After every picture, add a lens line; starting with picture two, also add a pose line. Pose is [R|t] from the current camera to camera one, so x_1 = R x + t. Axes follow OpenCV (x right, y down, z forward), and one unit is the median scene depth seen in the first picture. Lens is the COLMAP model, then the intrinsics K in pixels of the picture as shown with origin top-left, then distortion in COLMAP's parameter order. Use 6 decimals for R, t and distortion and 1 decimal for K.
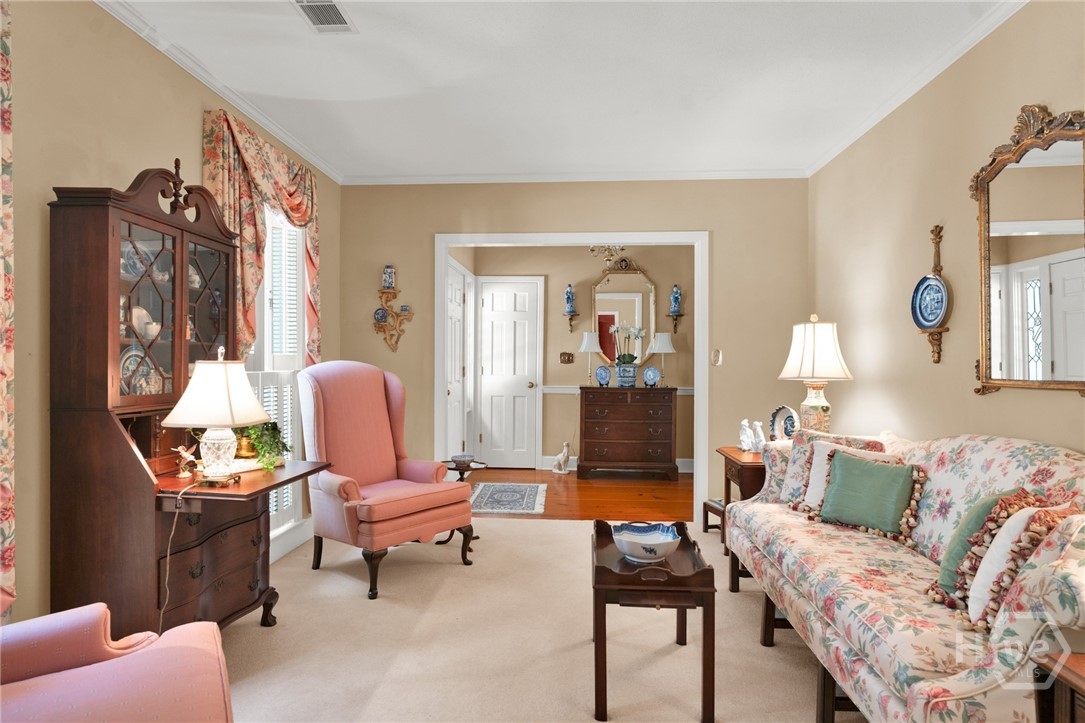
lens RADIAL K [[593.2, 0, 550.9], [0, 593.2, 360.6], [0, 0, 1]] dist [-0.000237, 0.001338]
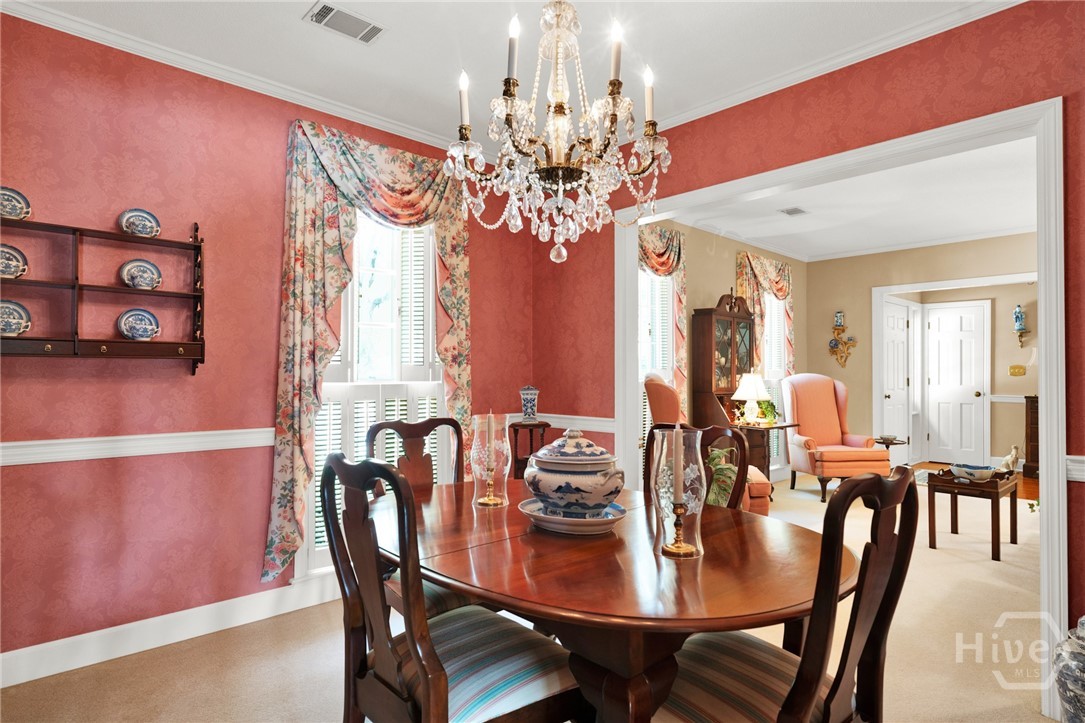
lens RADIAL K [[593.2, 0, 552.4], [0, 593.2, 366.5], [0, 0, 1]] dist [-0.000237, 0.001338]
pose [[0.724052, -0.010081, -0.689672, 0.294282], [0.001829, 0.999918, -0.012696, 0.000360], [0.689743, 0.007931, 0.724010, -0.740202]]
